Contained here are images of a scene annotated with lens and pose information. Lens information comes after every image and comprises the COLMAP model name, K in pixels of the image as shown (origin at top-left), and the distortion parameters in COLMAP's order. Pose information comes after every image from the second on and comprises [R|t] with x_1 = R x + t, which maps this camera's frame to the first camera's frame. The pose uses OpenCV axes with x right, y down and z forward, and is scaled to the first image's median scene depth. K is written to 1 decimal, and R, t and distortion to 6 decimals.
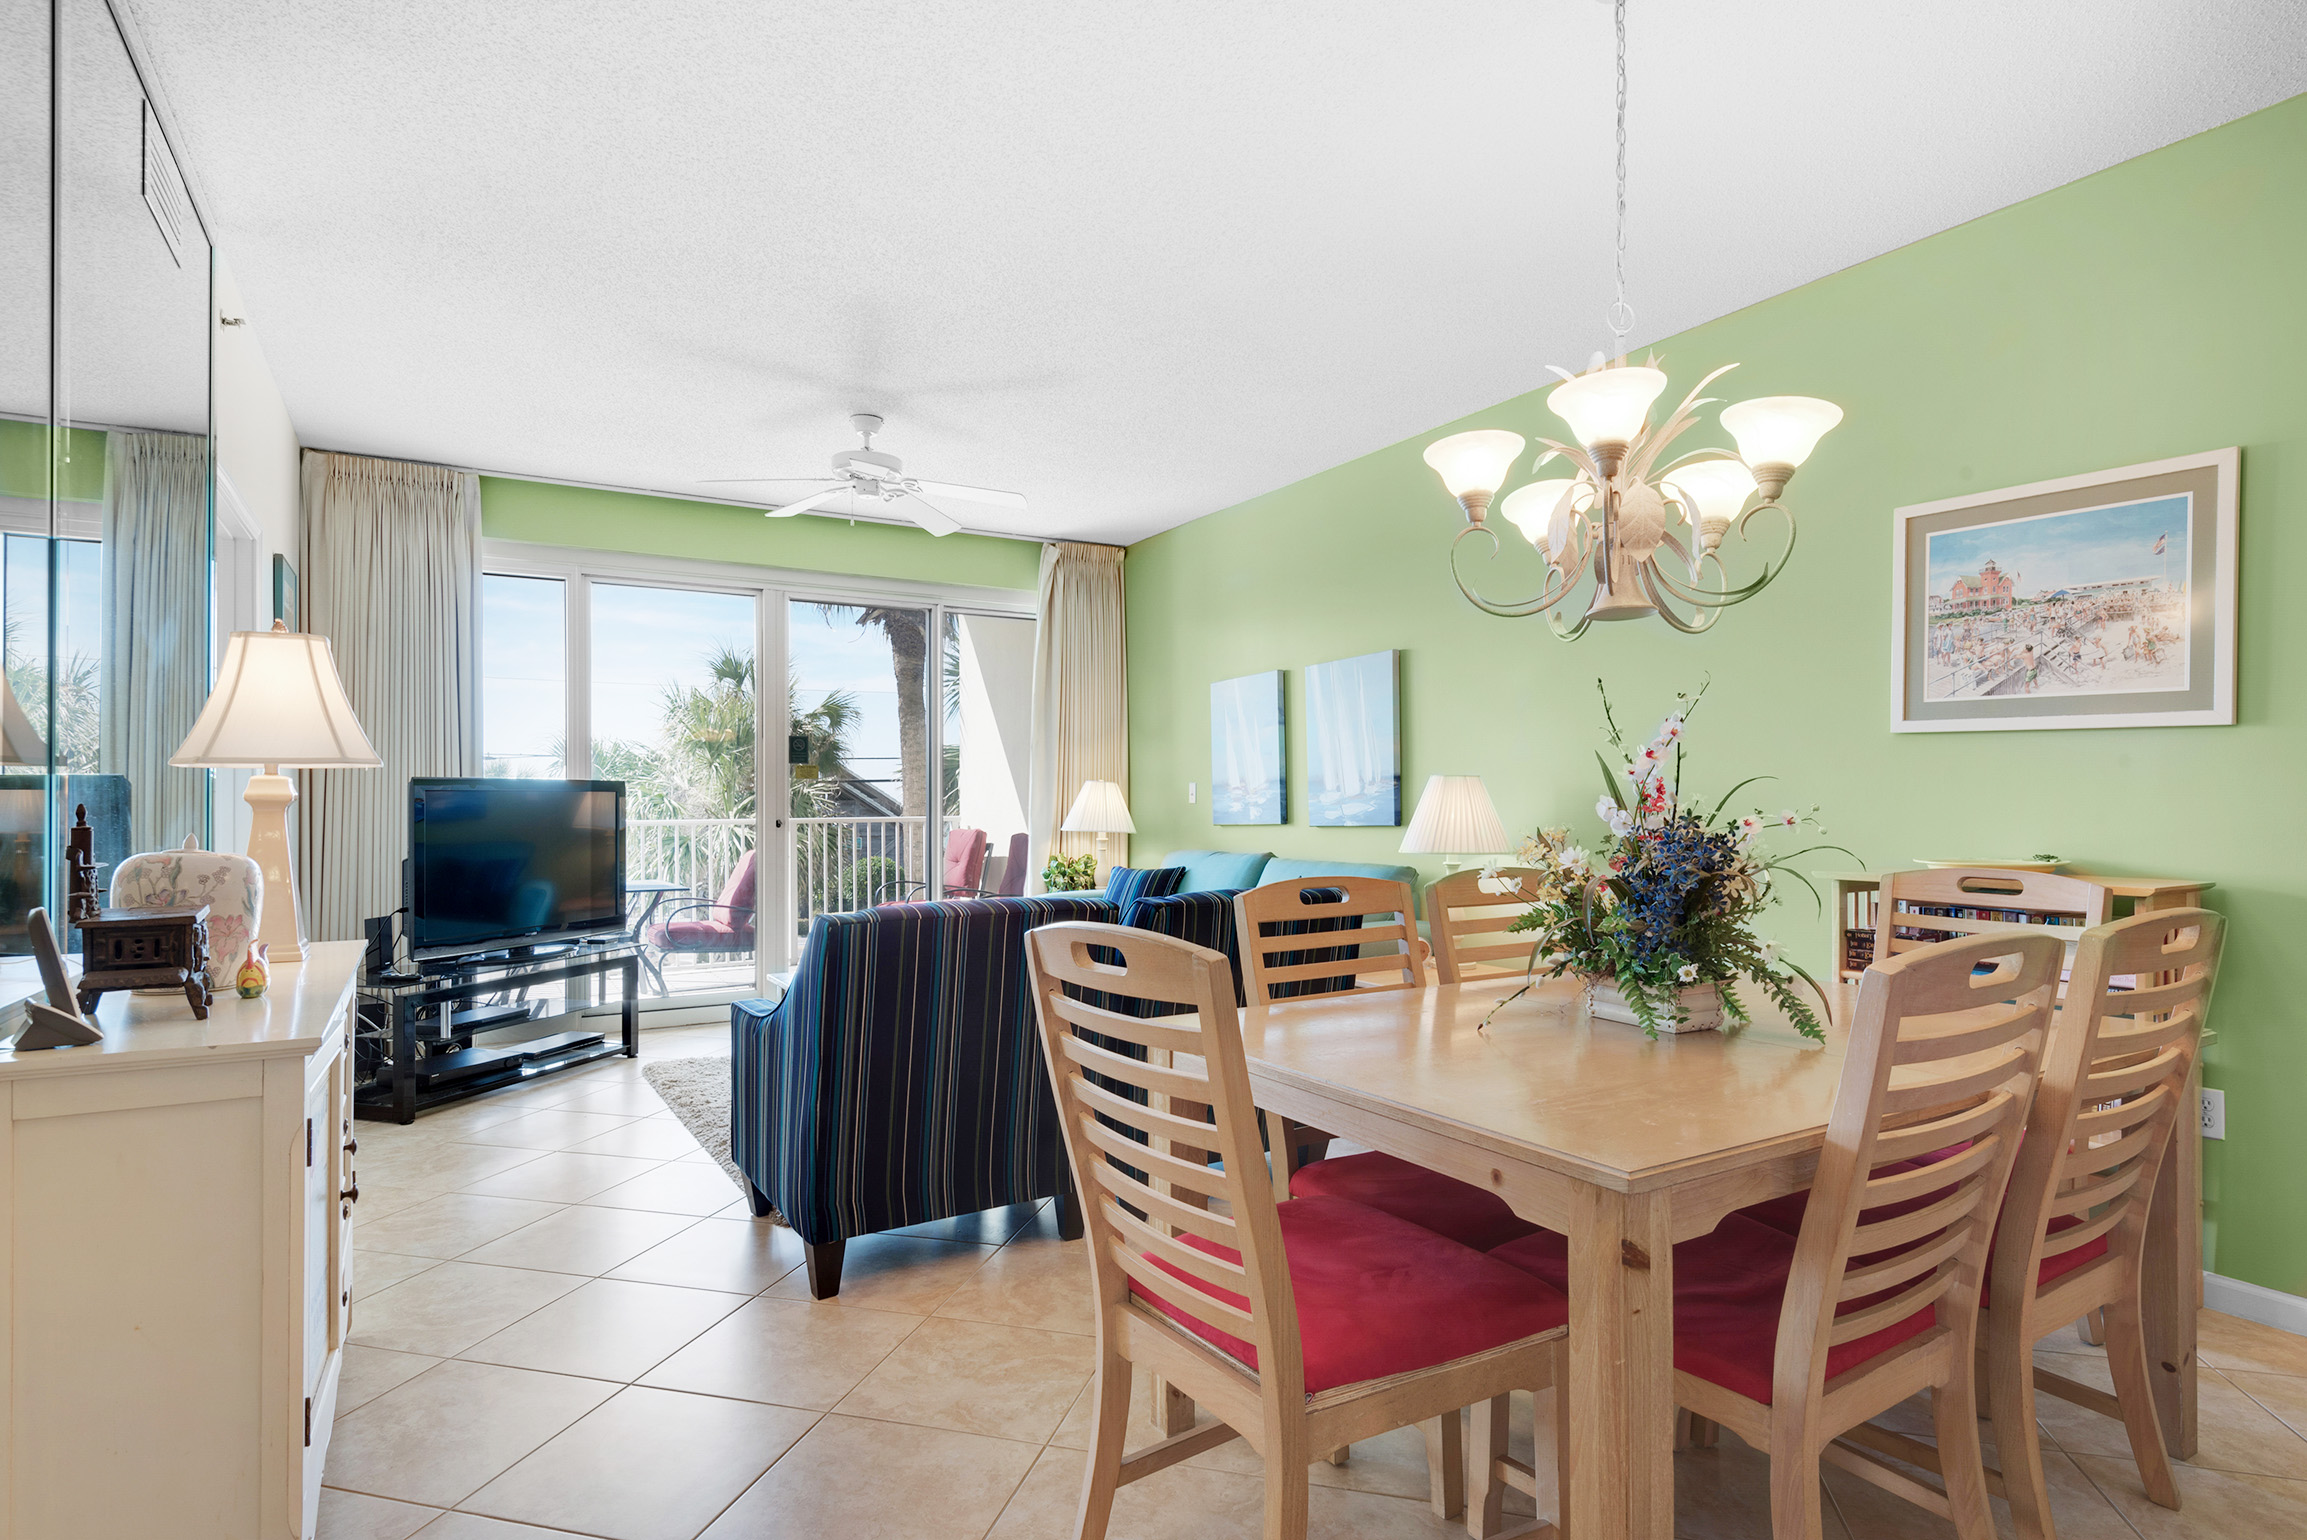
lens RADIAL K [[1209.1, 0, 1145.2], [0, 1209.1, 795.8], [0, 0, 1]] dist [0.012305, -0.000148]
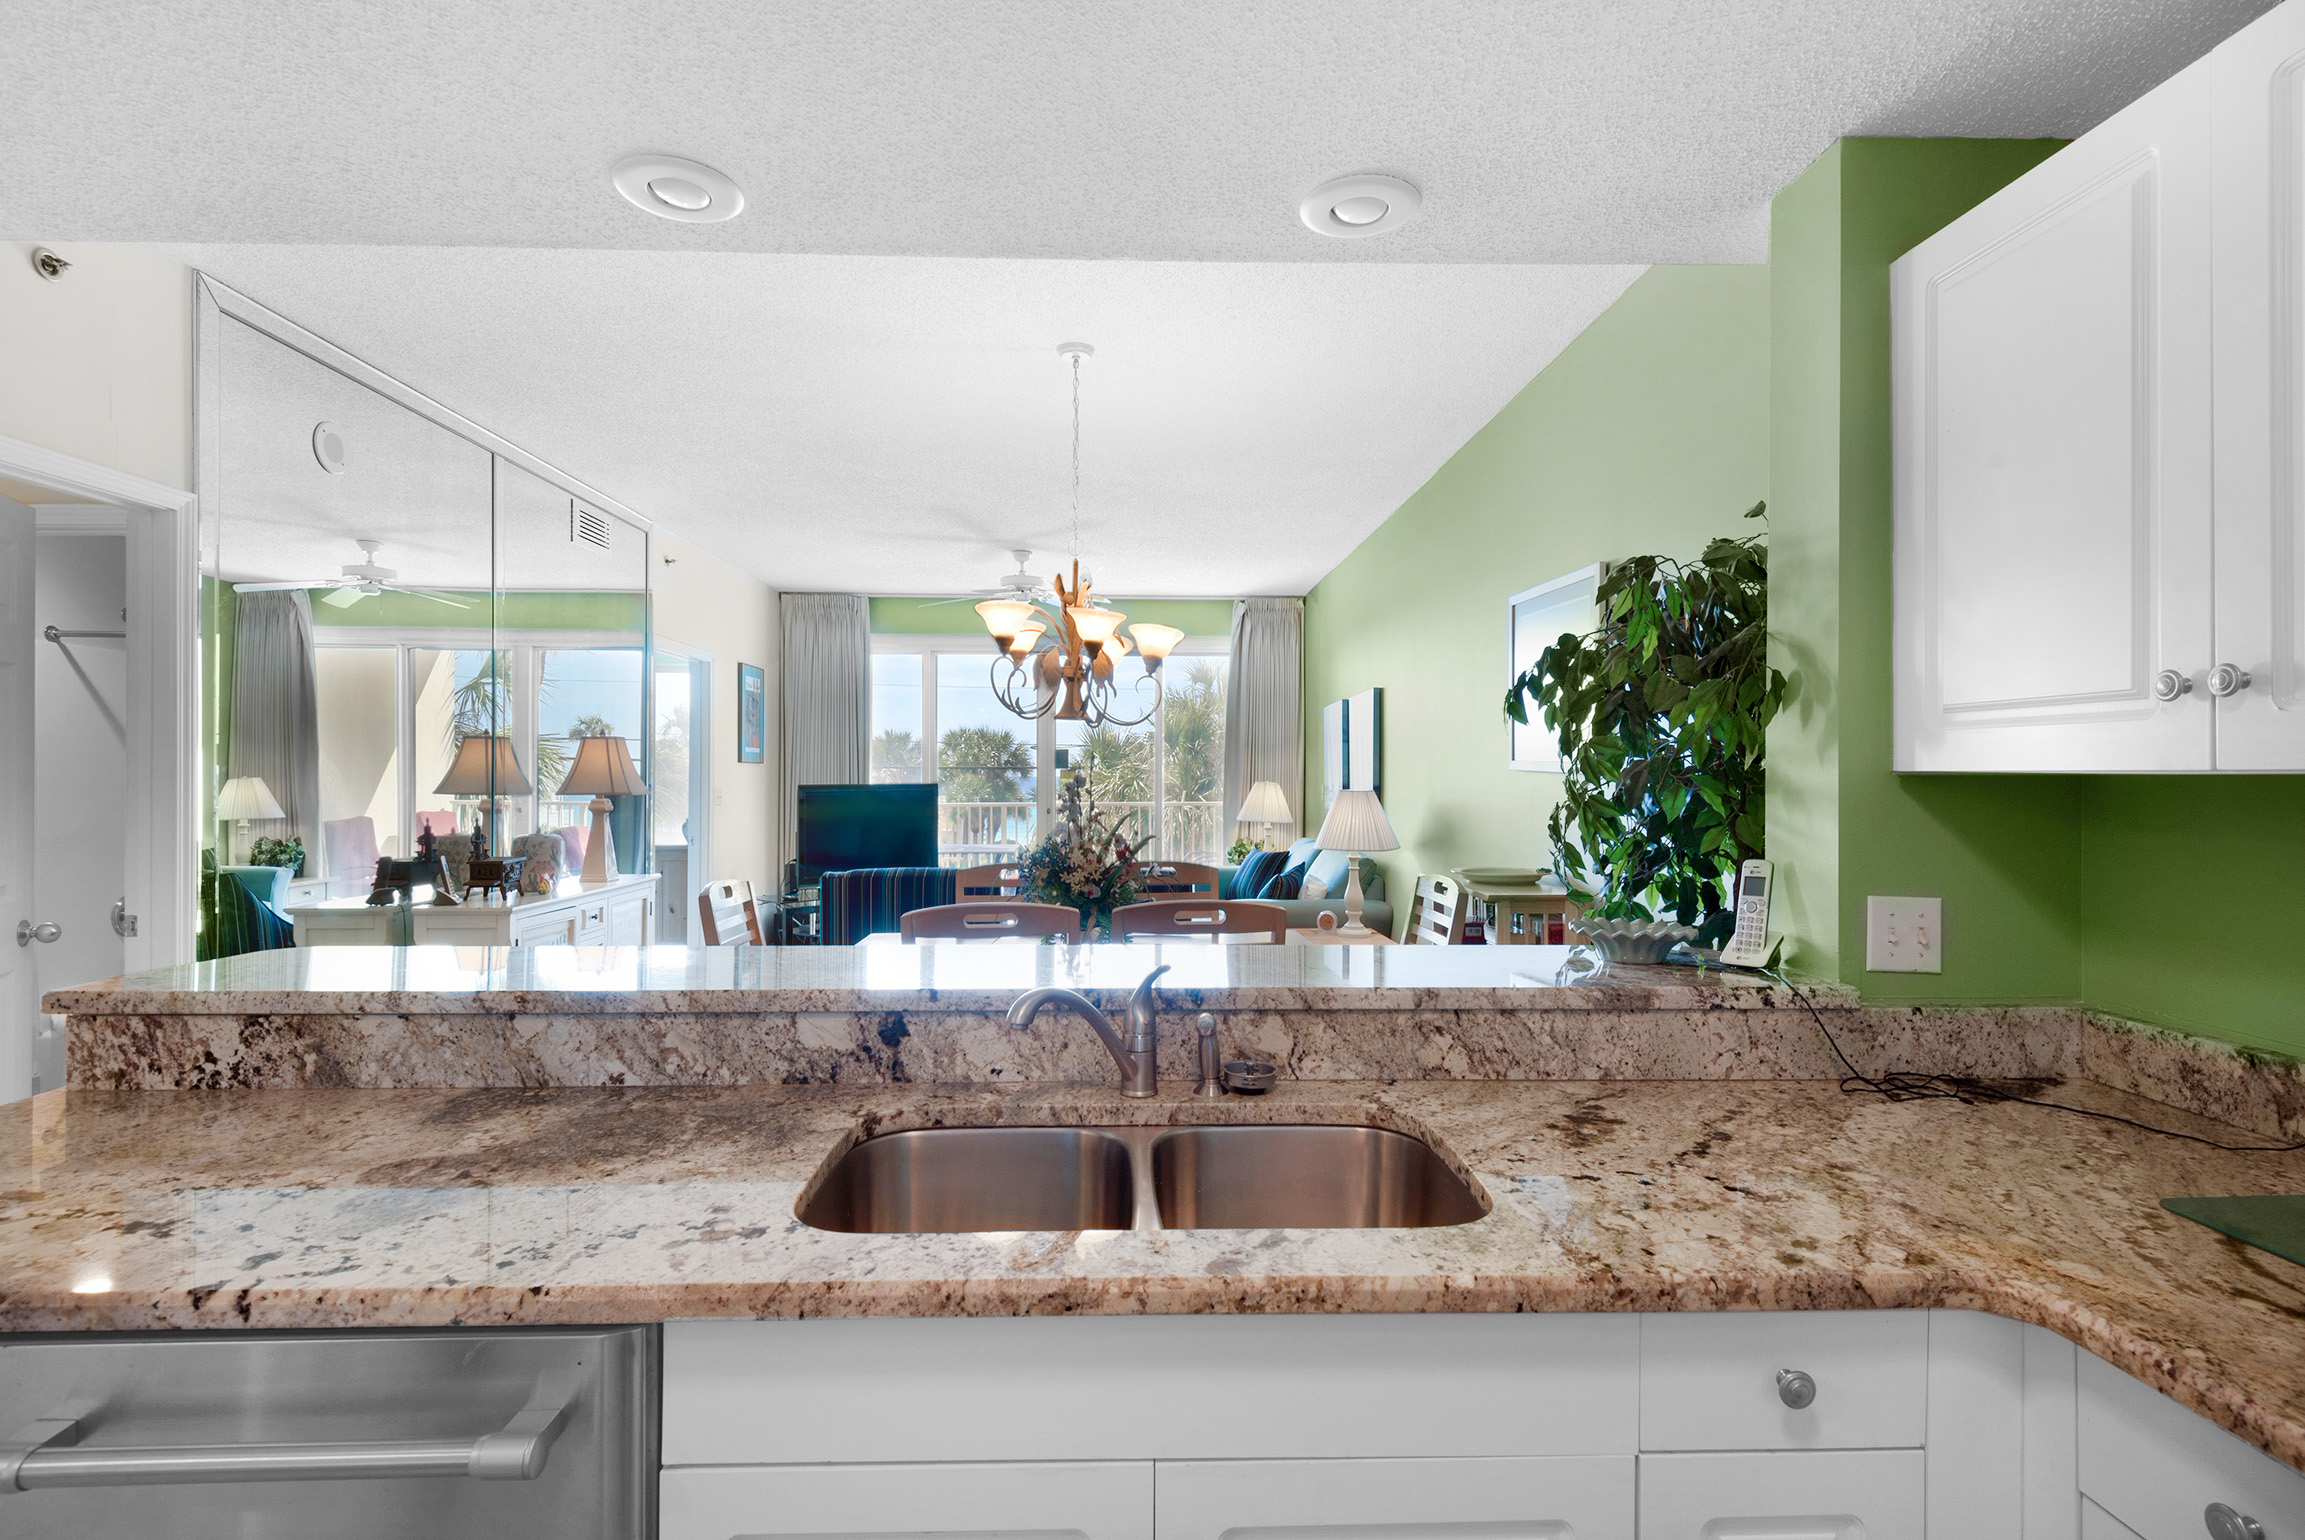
lens RADIAL K [[1114.3, 0, 1138.6], [0, 1114.3, 777.6], [0, 0, 1]] dist [0.038948, -0.023152]
pose [[0.869469, 0.004595, -0.493966, 0.567918], [0.000516, 0.999948, 0.010210, -0.036690], [0.493987, -0.009132, 0.869421, -0.155179]]
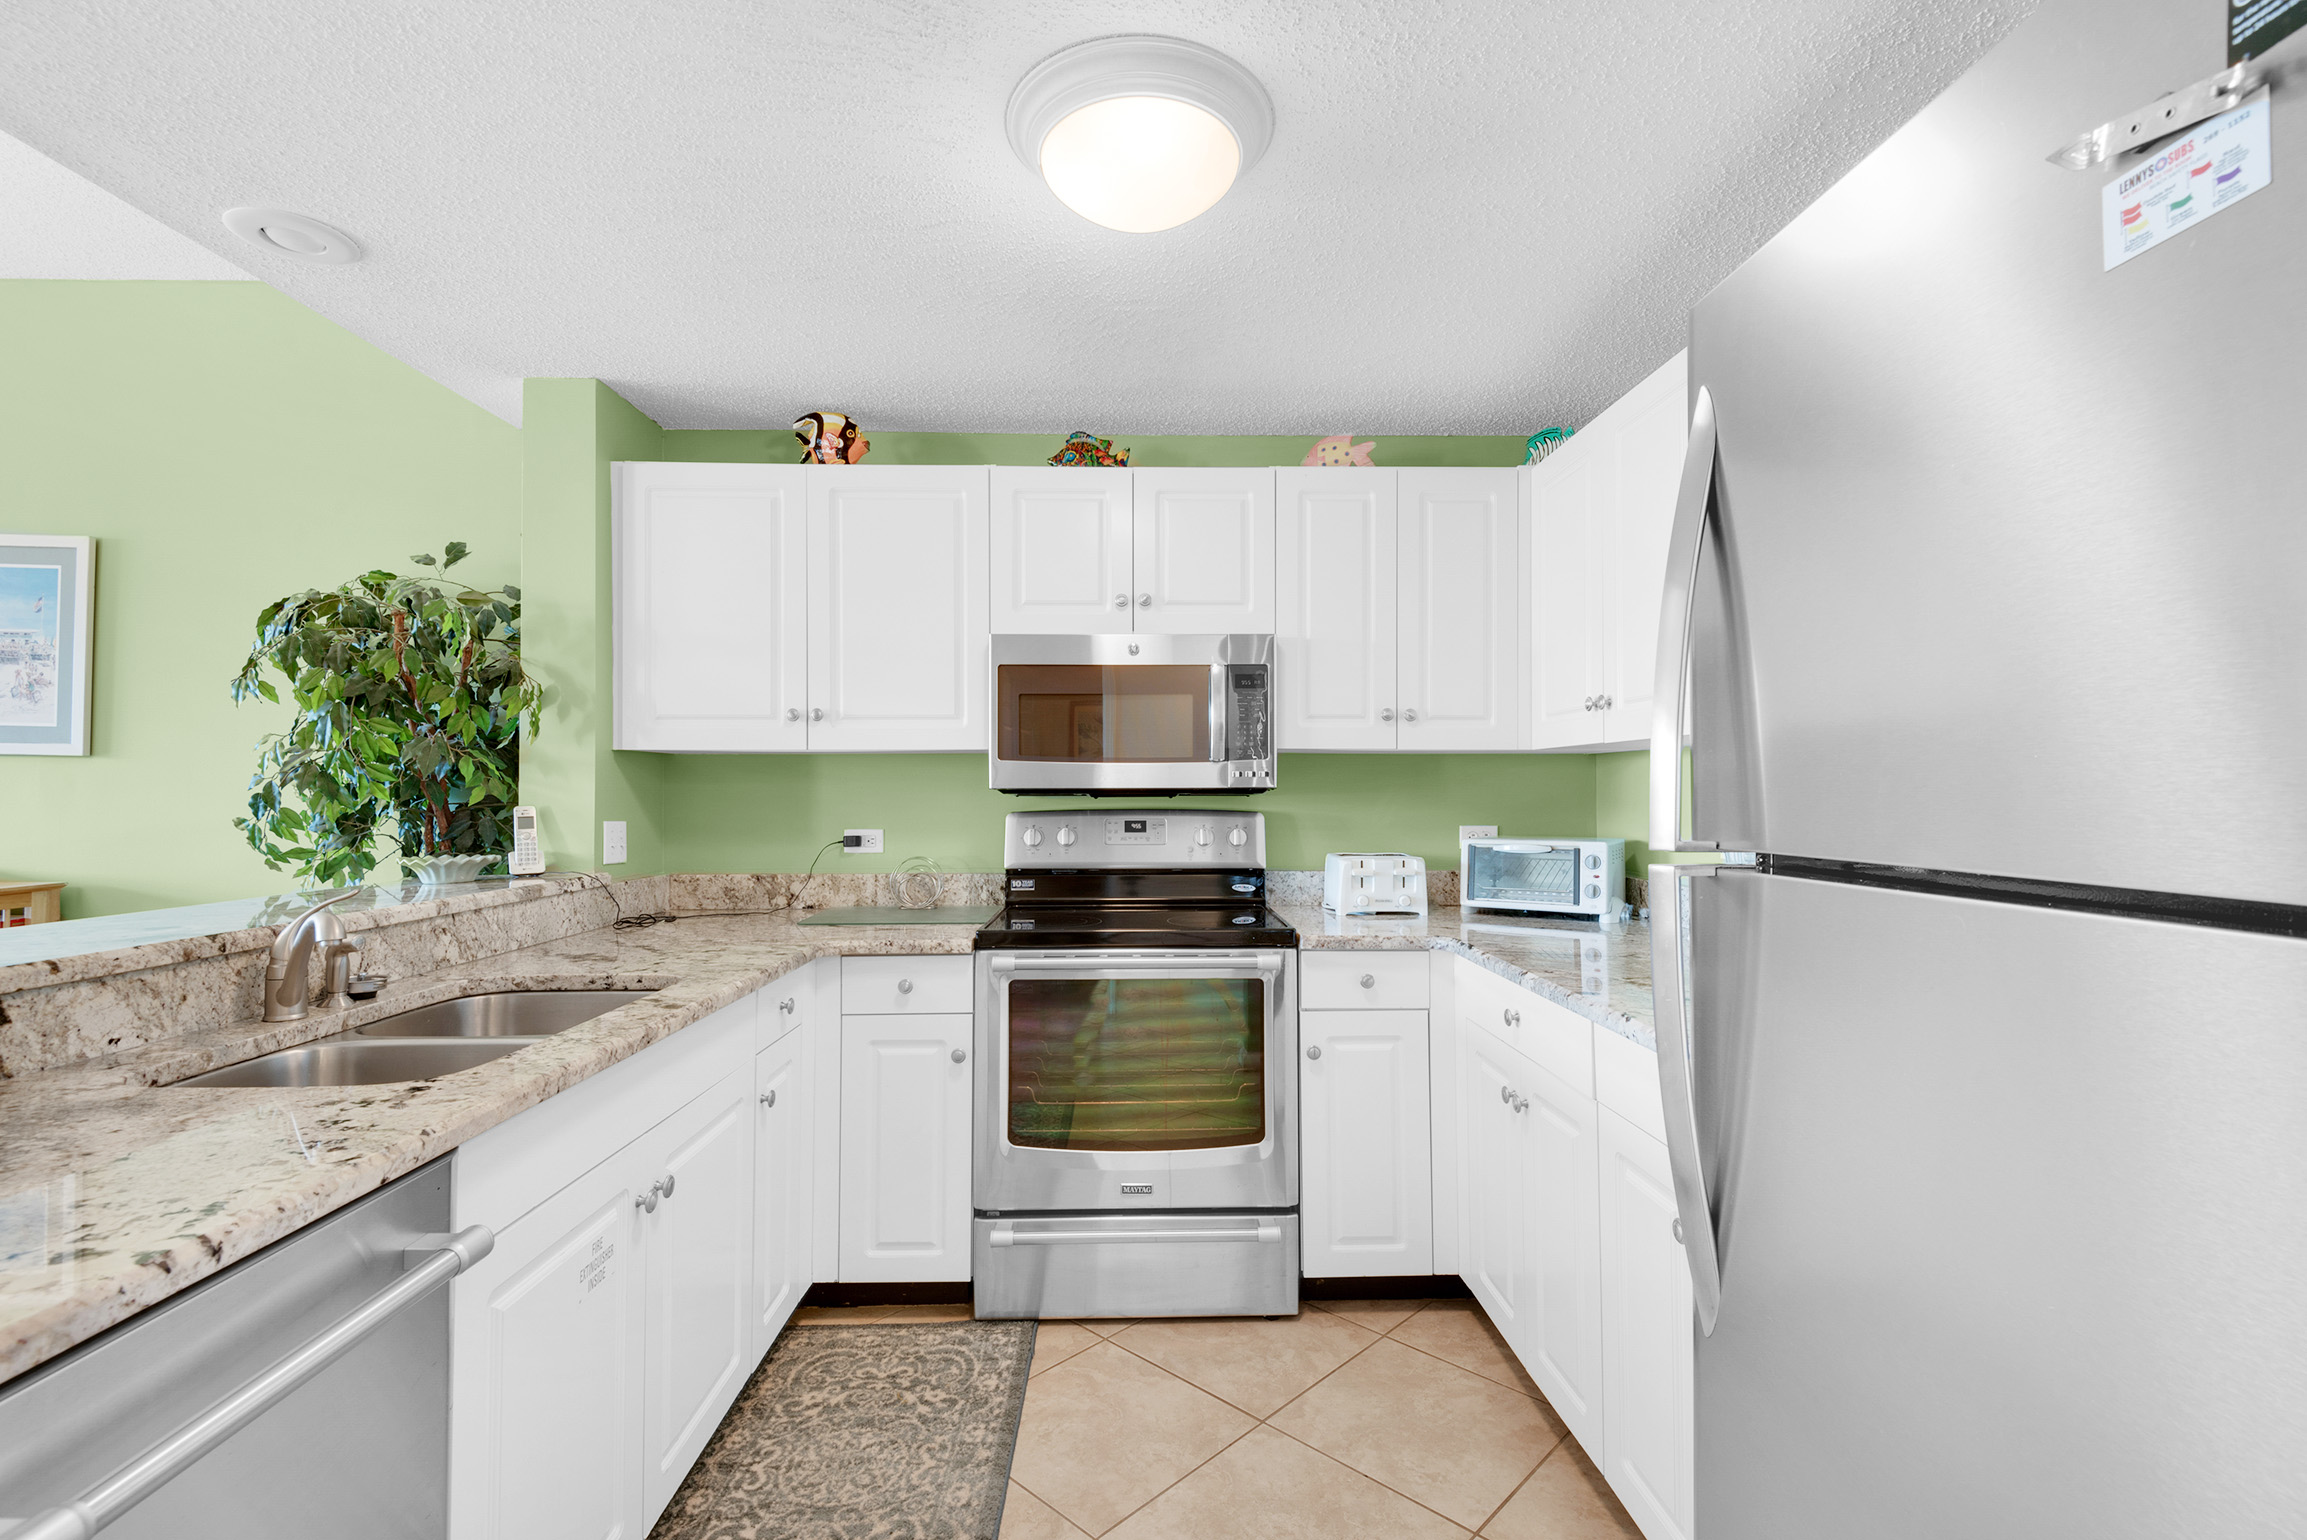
lens RADIAL K [[1050.7, 0, 1175.9], [0, 1050.7, 771.5], [0, 0, 1]] dist [0.028710, -0.018373]
pose [[0.487066, 0.015932, 0.873220, 0.262240], [-0.003013, 0.999858, -0.016562, -0.015231], [-0.873360, 0.005435, 0.487045, -0.275287]]
